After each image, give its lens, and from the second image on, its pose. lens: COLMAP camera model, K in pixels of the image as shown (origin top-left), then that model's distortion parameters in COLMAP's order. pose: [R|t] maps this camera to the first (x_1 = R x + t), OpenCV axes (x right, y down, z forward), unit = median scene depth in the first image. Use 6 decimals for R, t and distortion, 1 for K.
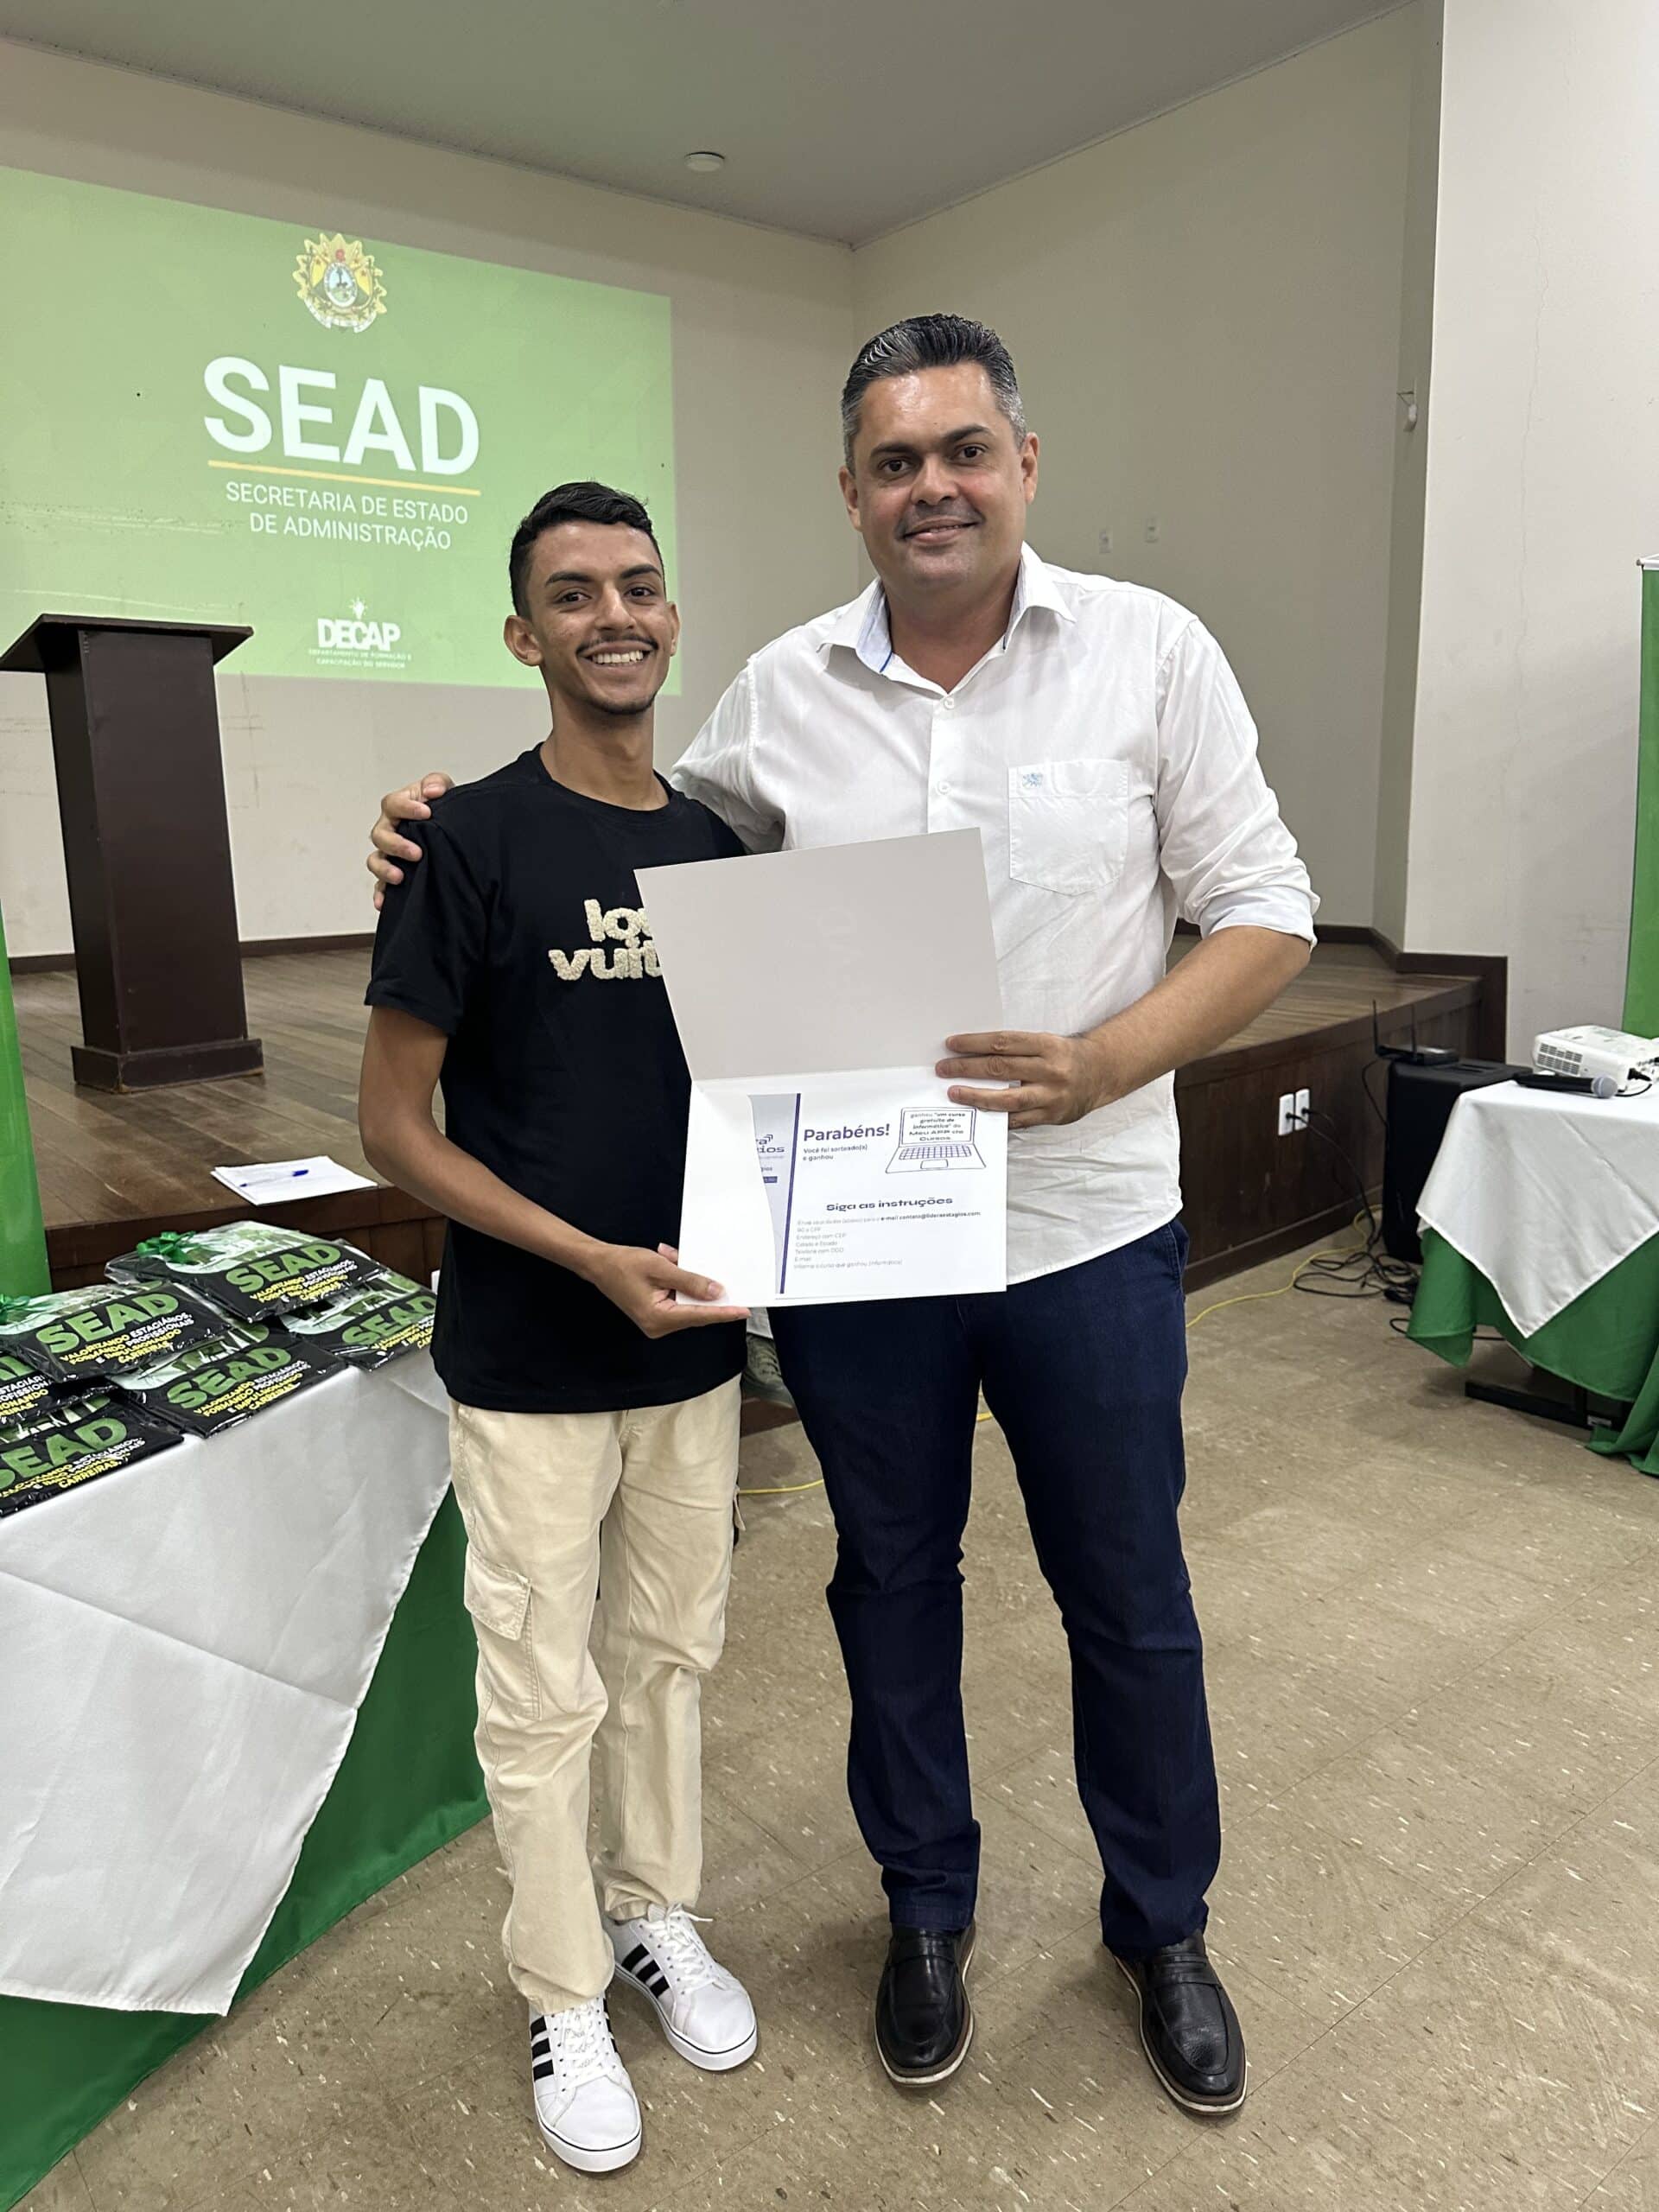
lens RADIAL K [[1567.8, 0, 817.1], [0, 1567.8, 1098.0], [0, 0, 1]] dist [0.015519, -0.022771]
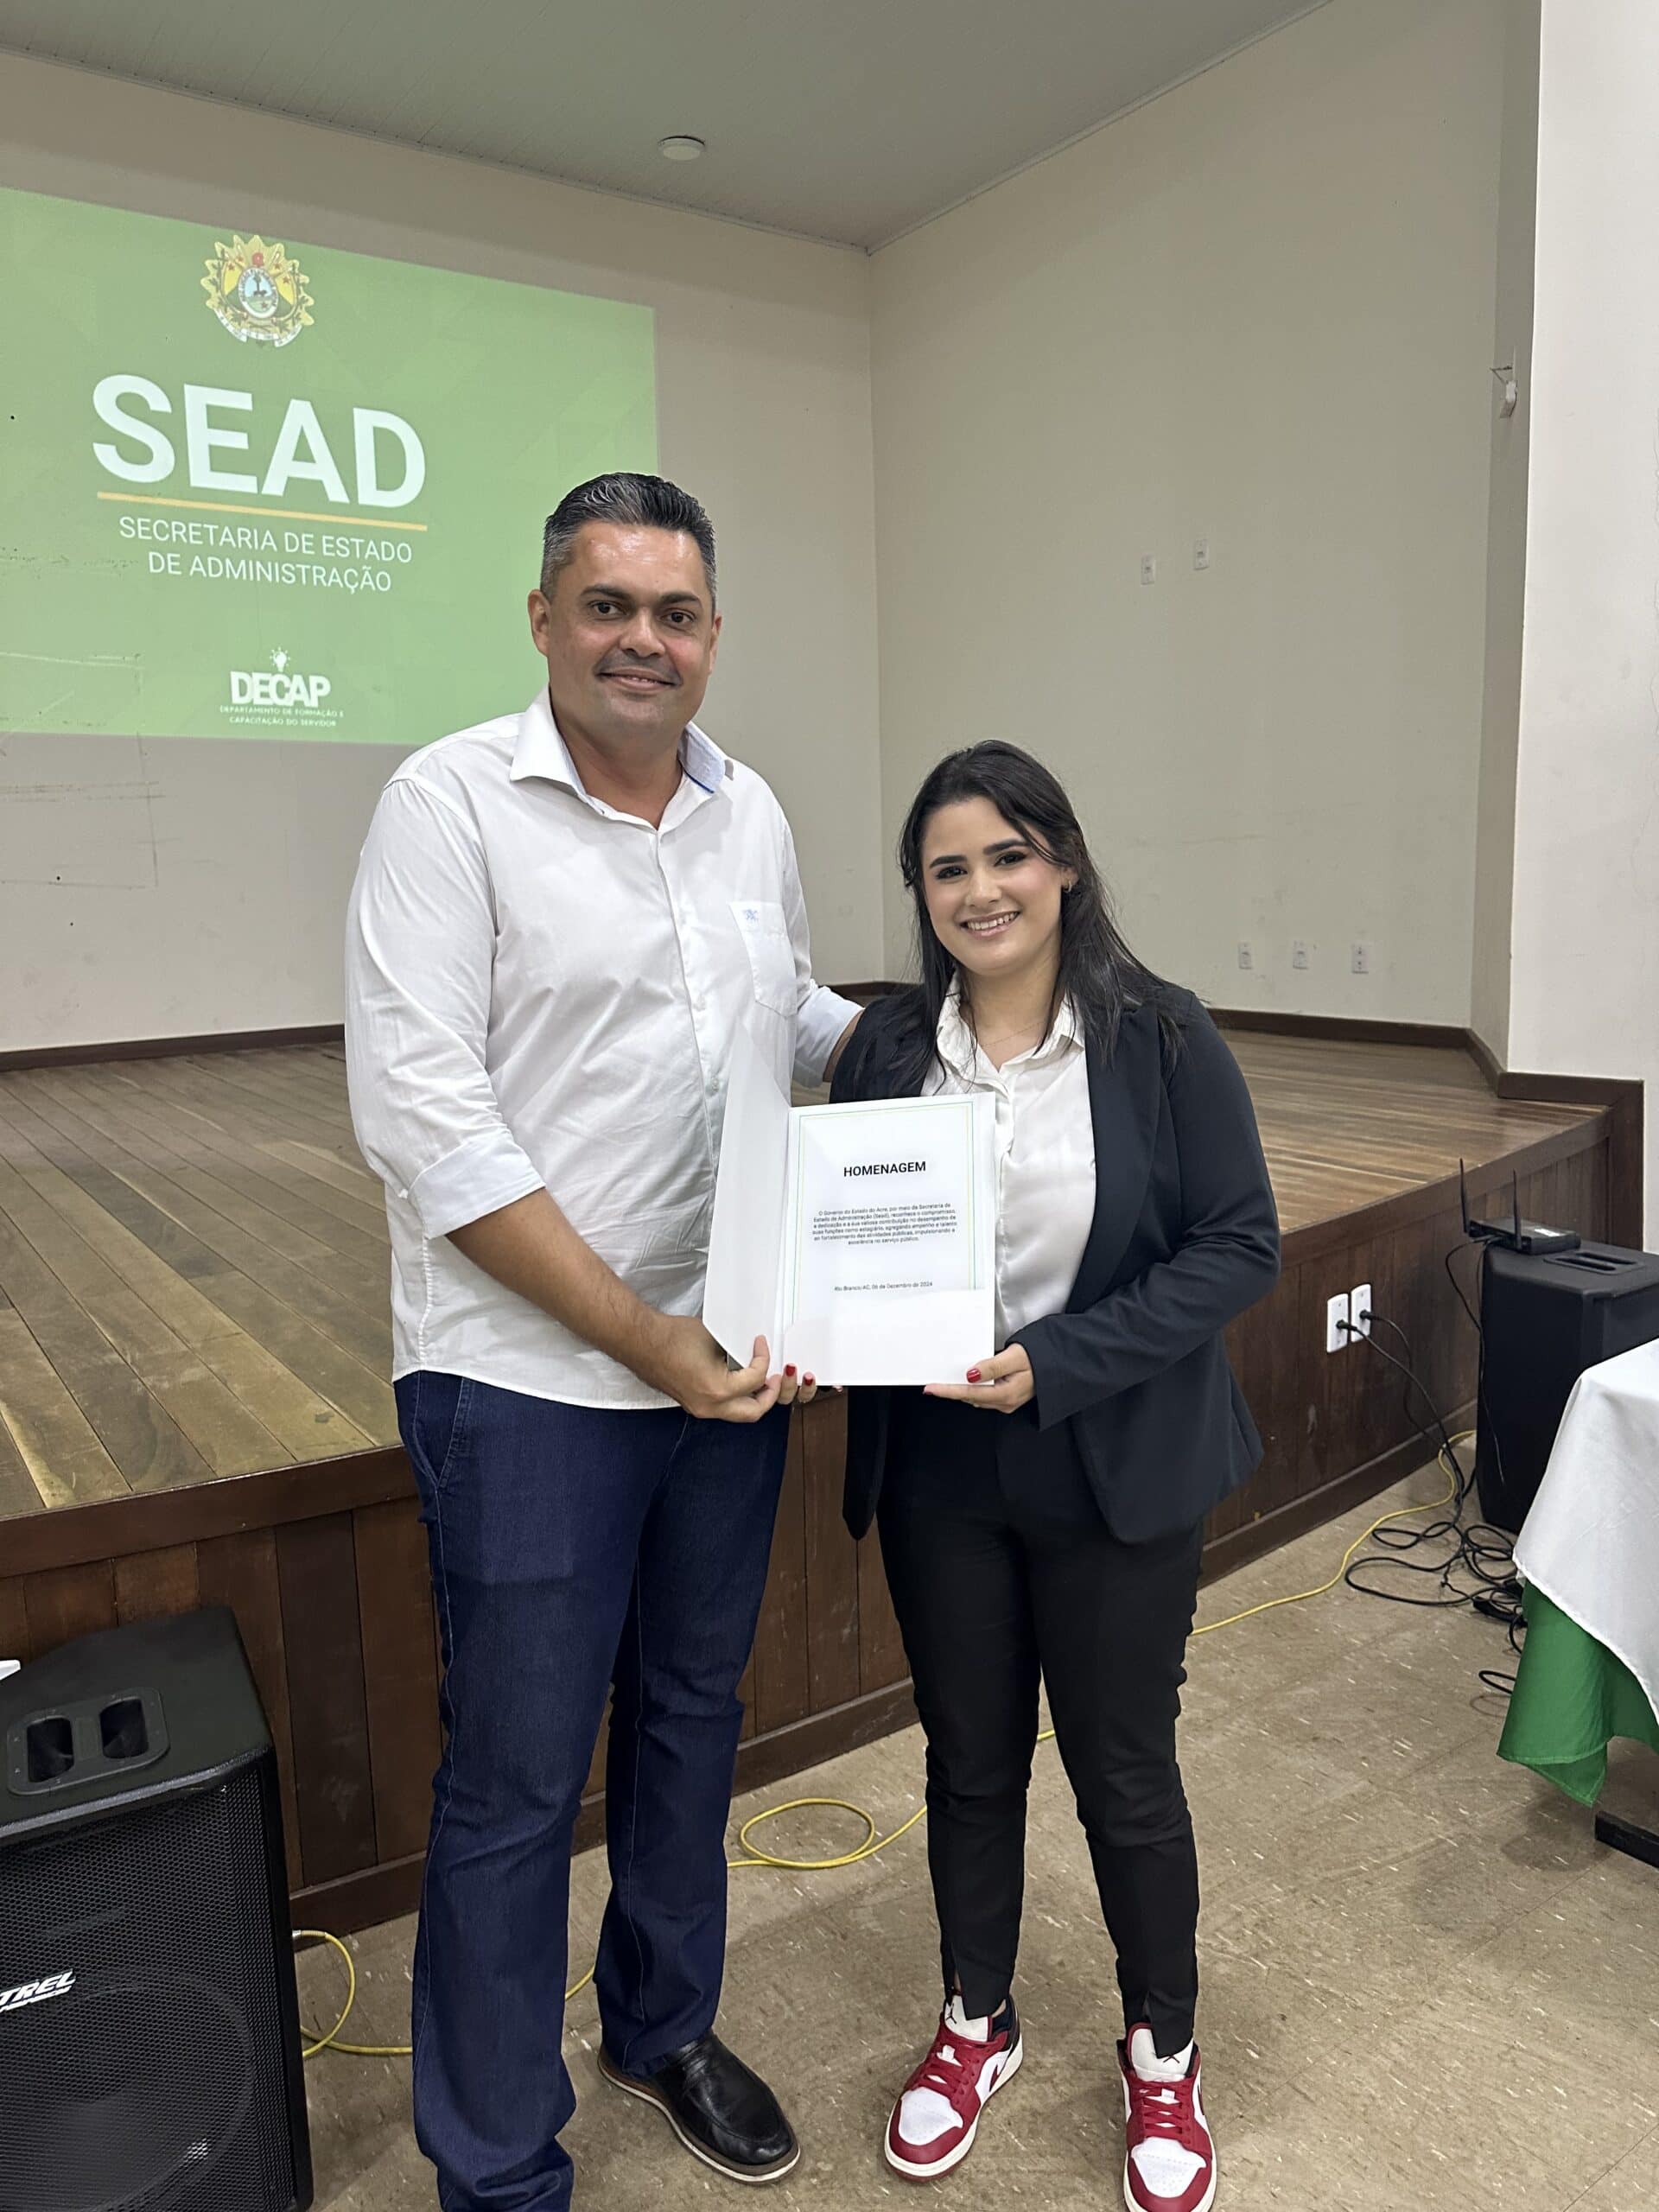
lens RADIAL K [[1567.8, 0, 833.2], [0, 1567.8, 1089.6], [0, 0, 1]] dist [0.015519, -0.022771]
pose [[0.998310, 0.002809, -0.058053, 0.149304], [-0.005148, 0.999179, -0.040173, -0.089752], [0.057892, 0.040404, 0.997505, 0.357907]]
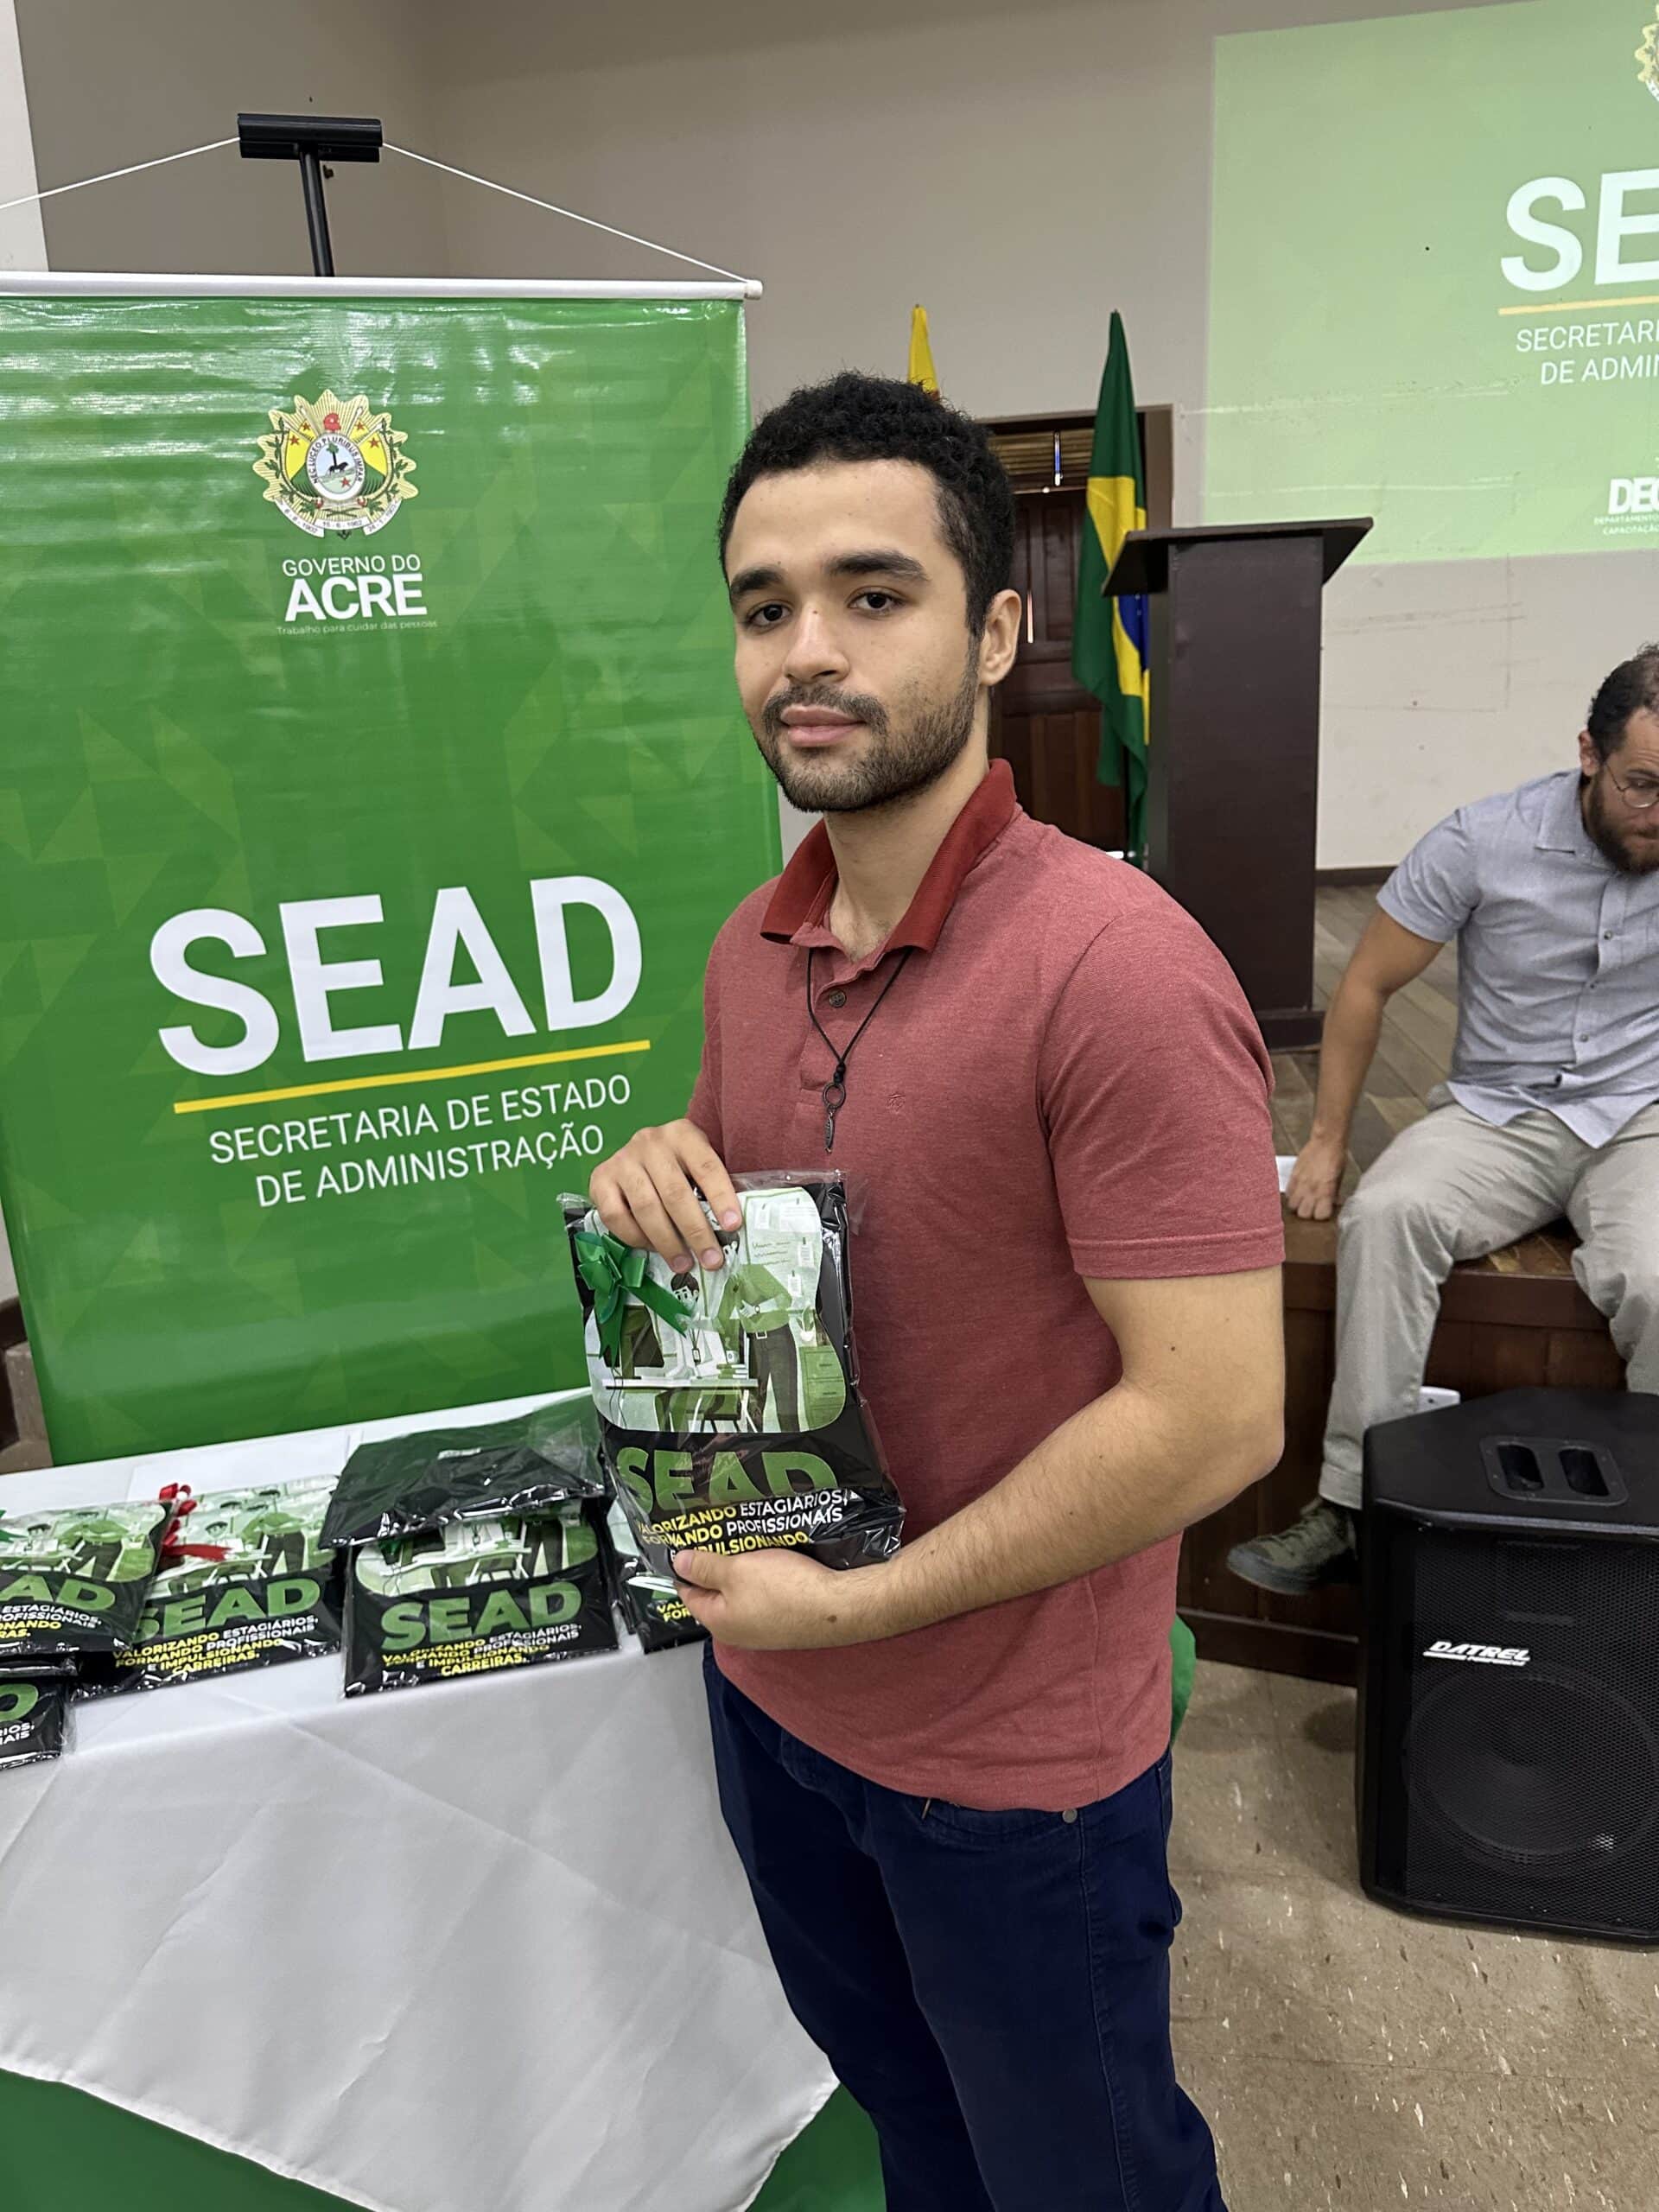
lens RADIAL K [[1567.8, 0, 838.5], [0, 1567.8, 1093.9], [0, 0, 1]] dist [0.015519, -0.022771]
pose [[0.687824, 0.149465, -0.710323, 0.096223], [-0.098241, 0.988736, 0.112918, -0.078848], [0.719199, -0.007885, 0.694760, 0.266059]]
